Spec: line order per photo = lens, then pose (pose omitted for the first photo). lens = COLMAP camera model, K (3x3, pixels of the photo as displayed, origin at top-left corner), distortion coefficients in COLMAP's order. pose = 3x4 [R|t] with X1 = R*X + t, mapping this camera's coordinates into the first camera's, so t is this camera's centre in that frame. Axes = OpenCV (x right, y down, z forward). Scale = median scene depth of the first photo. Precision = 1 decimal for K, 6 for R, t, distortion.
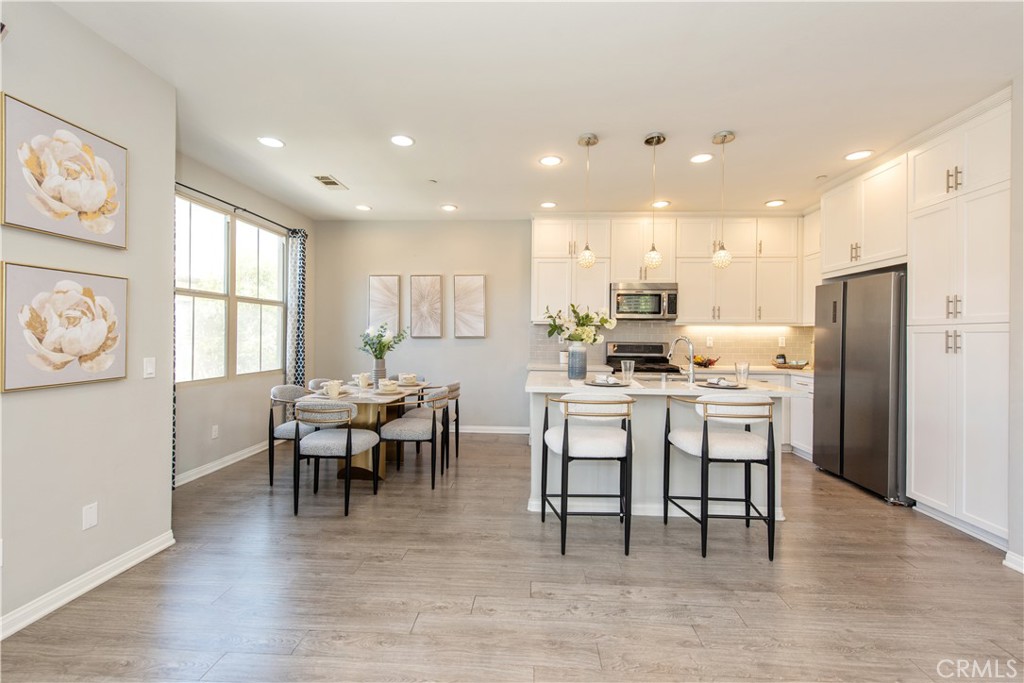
lens RADIAL K [[431.0, 0, 516.6], [0, 431.0, 336.0], [0, 0, 1]] dist [0.009585, -0.002470]
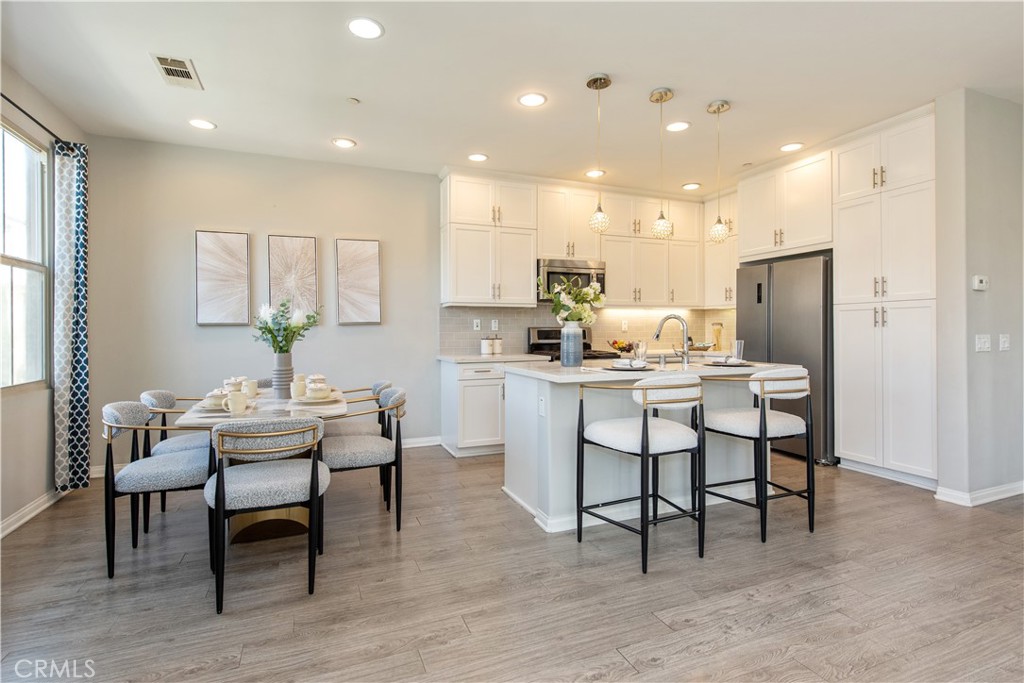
lens RADIAL K [[498.0, 0, 515.5], [0, 498.0, 331.2], [0, 0, 1]] dist [0.006804, -0.002201]
pose [[0.902657, -0.015563, 0.430079, -0.303069], [0.015078, 0.999876, 0.004534, 0.020432], [-0.430096, 0.002392, 0.902780, 0.142083]]
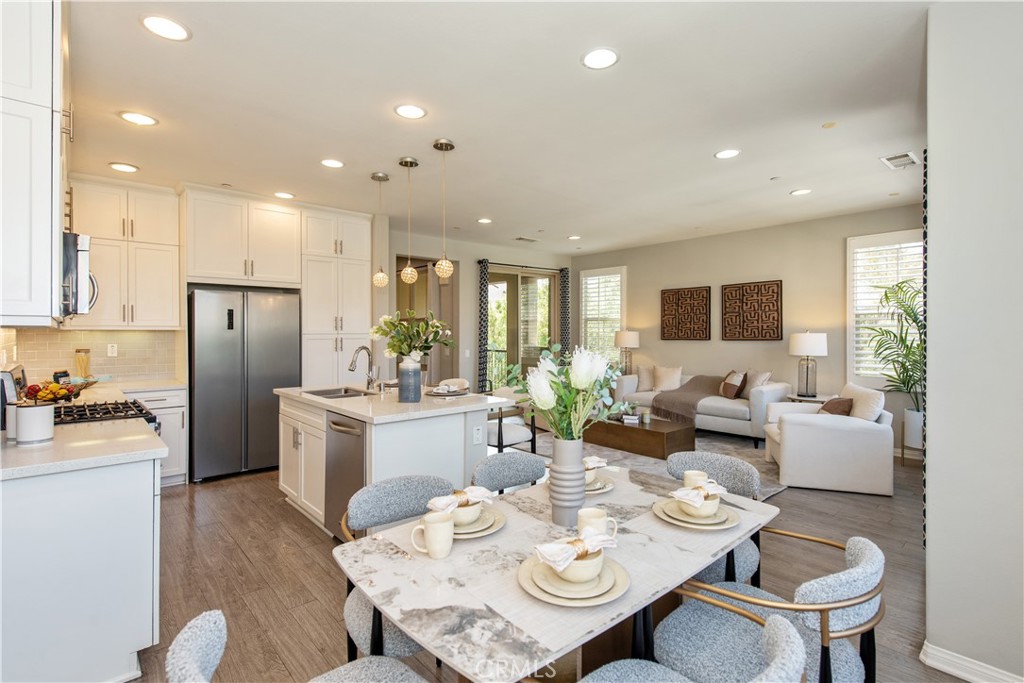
lens RADIAL K [[486.2, 0, 515.7], [0, 486.2, 334.7], [0, 0, 1]] dist [0.001887, 0.000188]
pose [[-0.707405, -0.011114, 0.706721, -0.532648], [-0.004215, 0.999925, 0.011506, -0.032590], [-0.706796, 0.005161, -0.707399, 1.232061]]
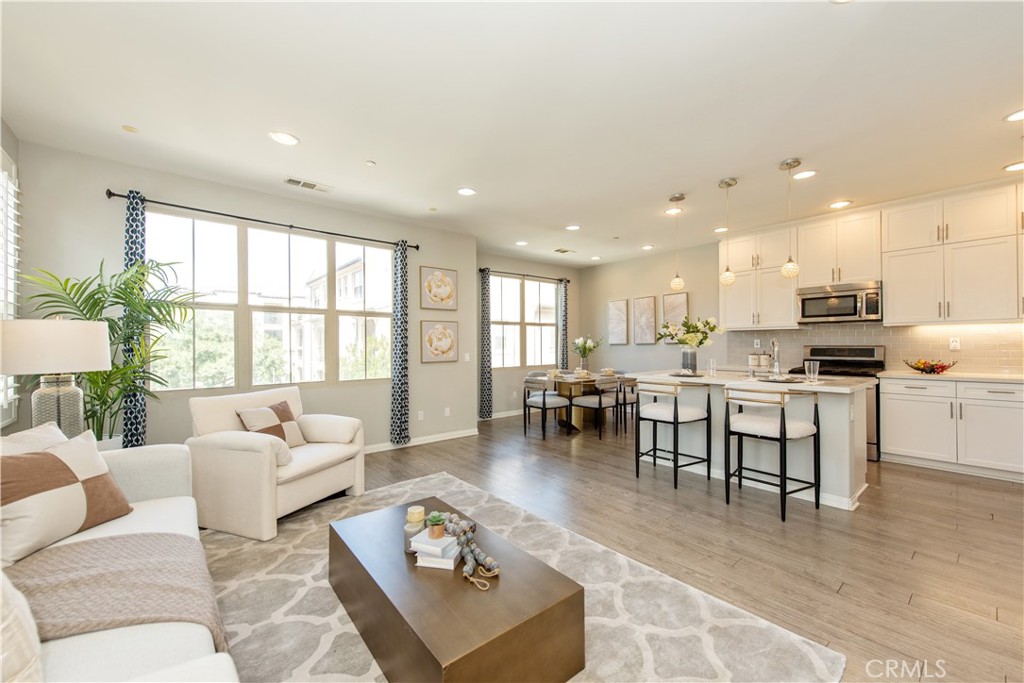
lens RADIAL K [[405.2, 0, 512.5], [0, 405.2, 342.8], [0, 0, 1]] dist [0.008808, -0.003223]
pose [[0.677951, -0.017930, -0.734888, 0.560259], [0.012772, 0.999839, -0.012613, 0.013148], [0.734996, -0.000835, 0.678071, -0.195283]]
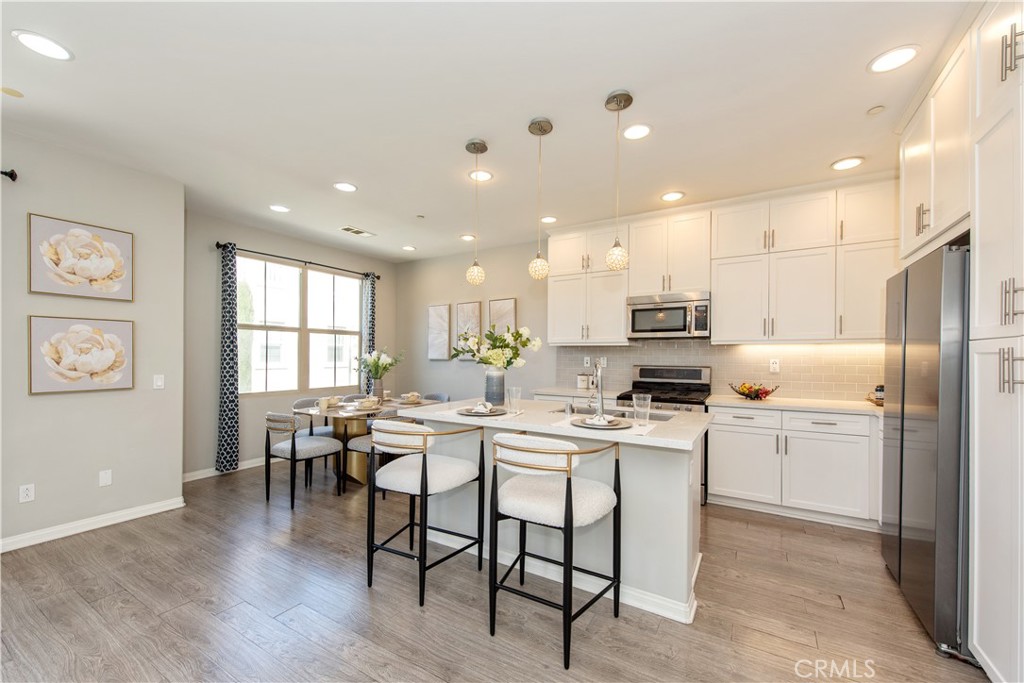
lens RADIAL K [[405.2, 0, 515.9], [0, 405.2, 356.8], [0, 0, 1]] dist [0.008808, -0.003223]
pose [[0.882657, -0.003941, -0.470002, 0.480477], [0.002838, 0.999991, -0.003056, -0.001538], [0.470010, 0.001364, 0.882660, 0.205826]]
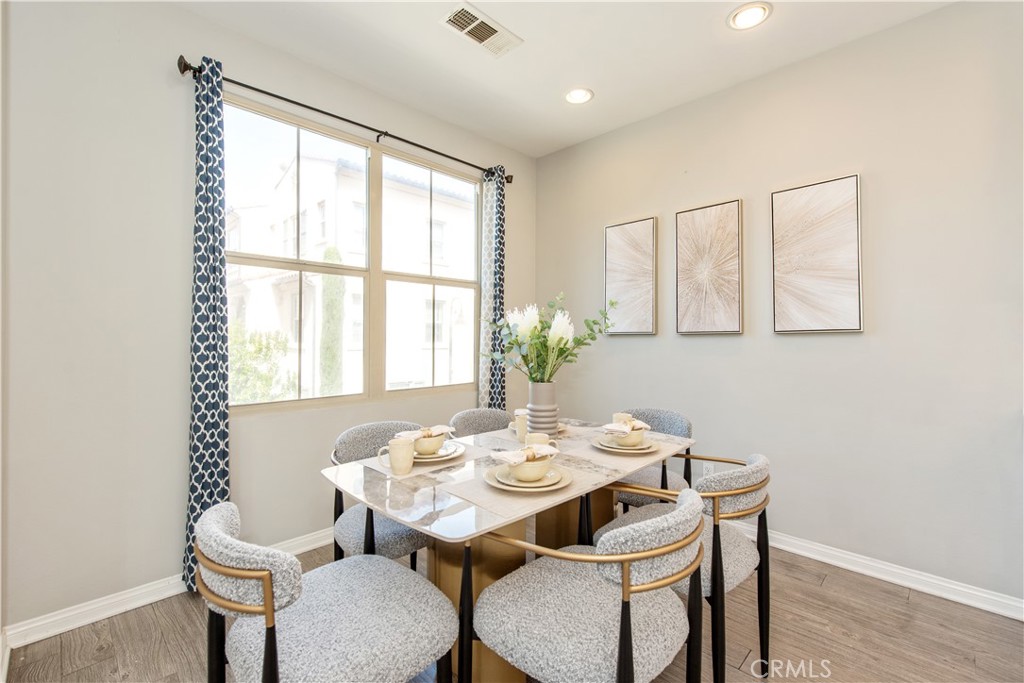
lens RADIAL K [[442.6, 0, 517.7], [0, 442.6, 336.5], [0, 0, 1]] dist [0.003430, 0.000141]
pose [[0.751552, -0.005820, -0.659649, -0.053081], [0.002377, 0.999978, -0.006114, 0.011423], [0.659670, 0.003026, 0.751549, 0.622315]]
